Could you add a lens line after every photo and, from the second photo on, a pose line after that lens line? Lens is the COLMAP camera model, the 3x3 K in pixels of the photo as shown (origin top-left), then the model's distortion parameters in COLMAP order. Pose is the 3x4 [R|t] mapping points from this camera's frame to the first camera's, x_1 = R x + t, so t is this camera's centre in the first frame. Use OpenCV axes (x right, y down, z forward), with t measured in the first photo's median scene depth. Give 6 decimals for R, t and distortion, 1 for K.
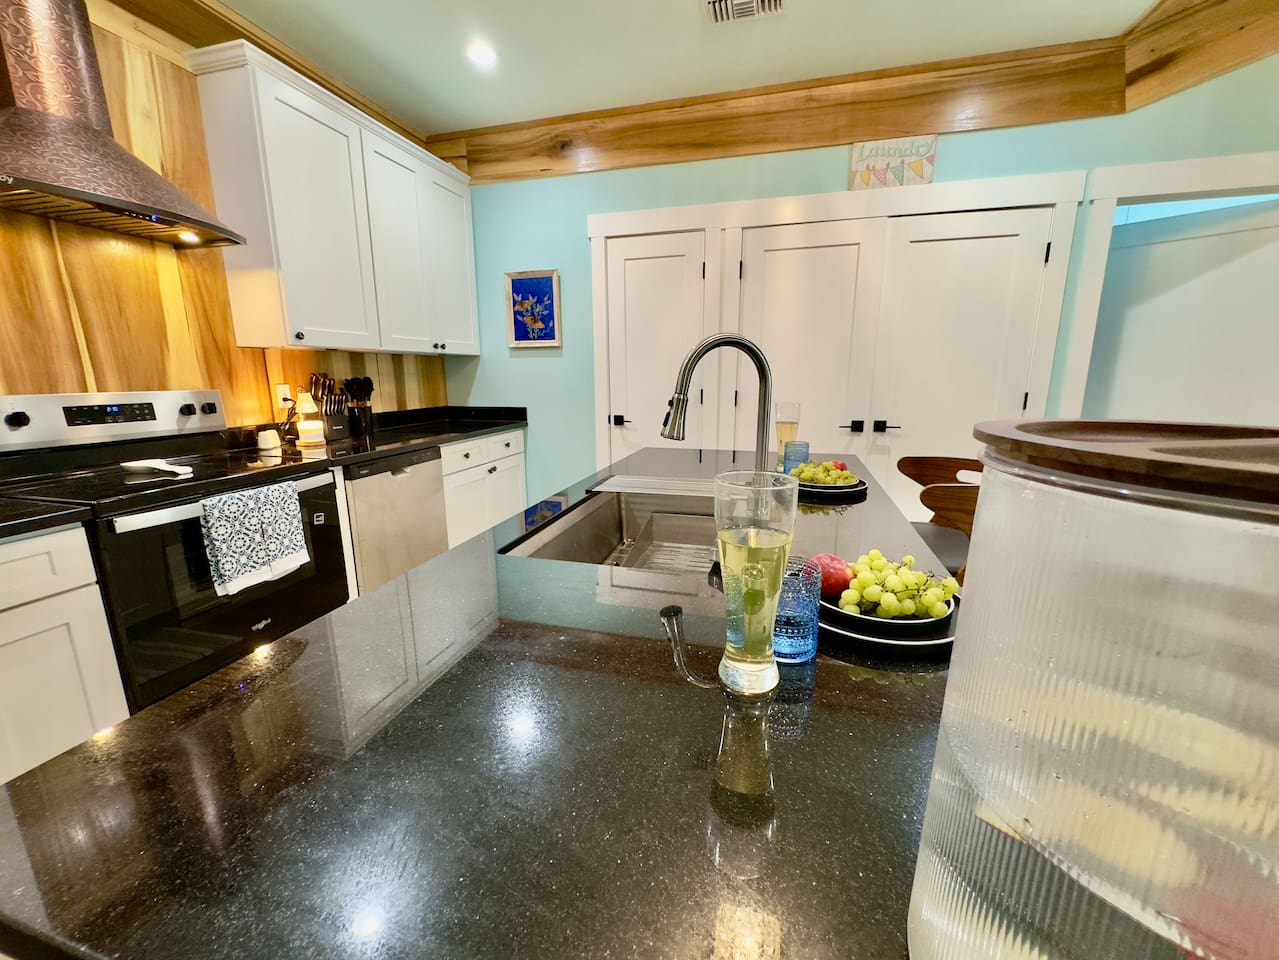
lens RADIAL K [[504.6, 0, 639.5], [0, 504.6, 480.0], [0, 0, 1]] dist [-0.001371, -0.000122]
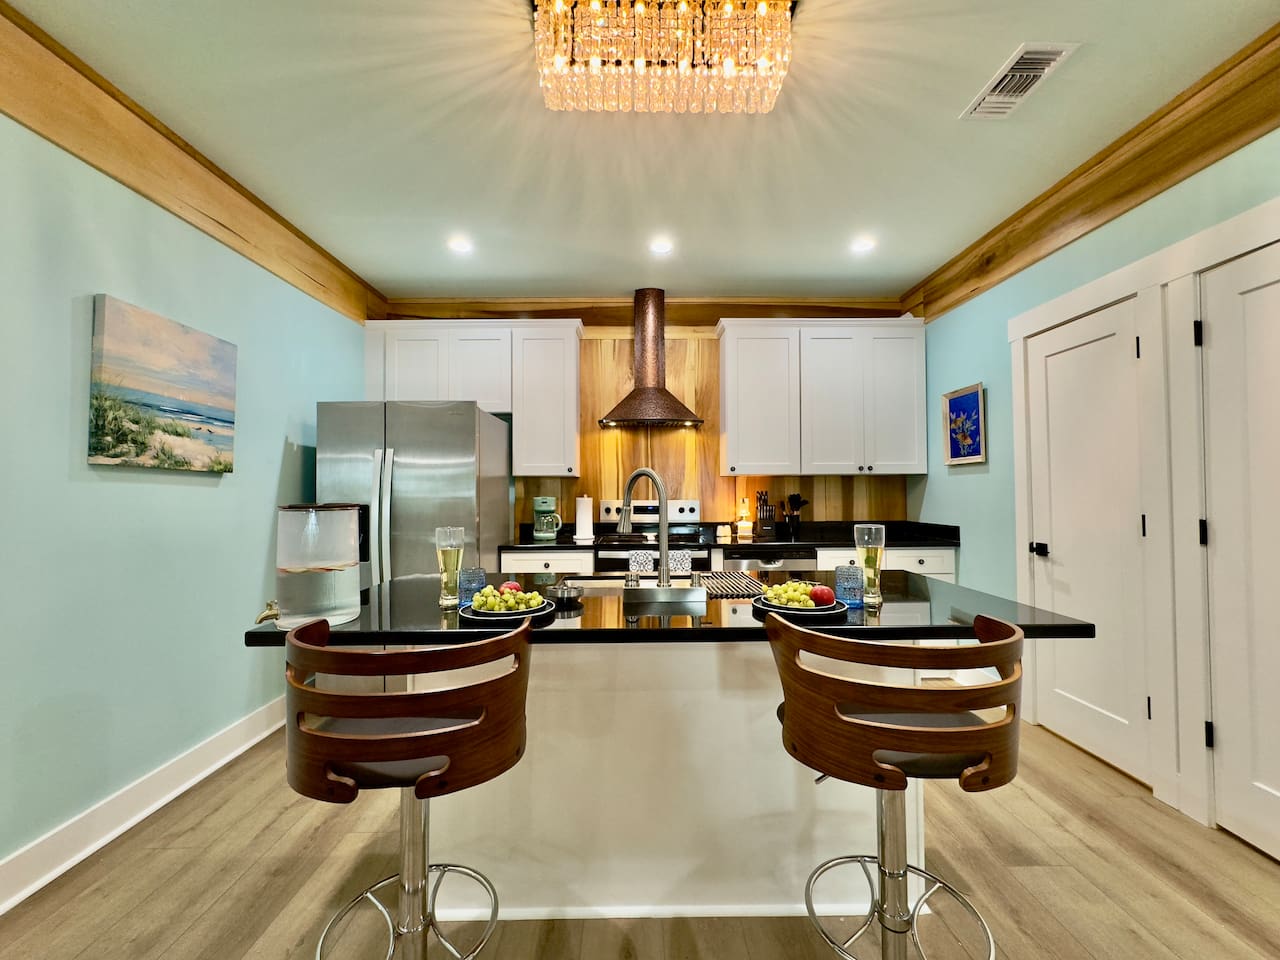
lens RADIAL K [[505.0, 0, 640.0], [0, 505.0, 480.0], [0, 0, 1]] dist [-0.001371, -0.000122]
pose [[0.286696, -0.019476, -0.957824, 0.540369], [-0.193811, 0.977941, -0.077896, -0.043268], [0.938213, 0.207969, 0.276597, 0.178129]]
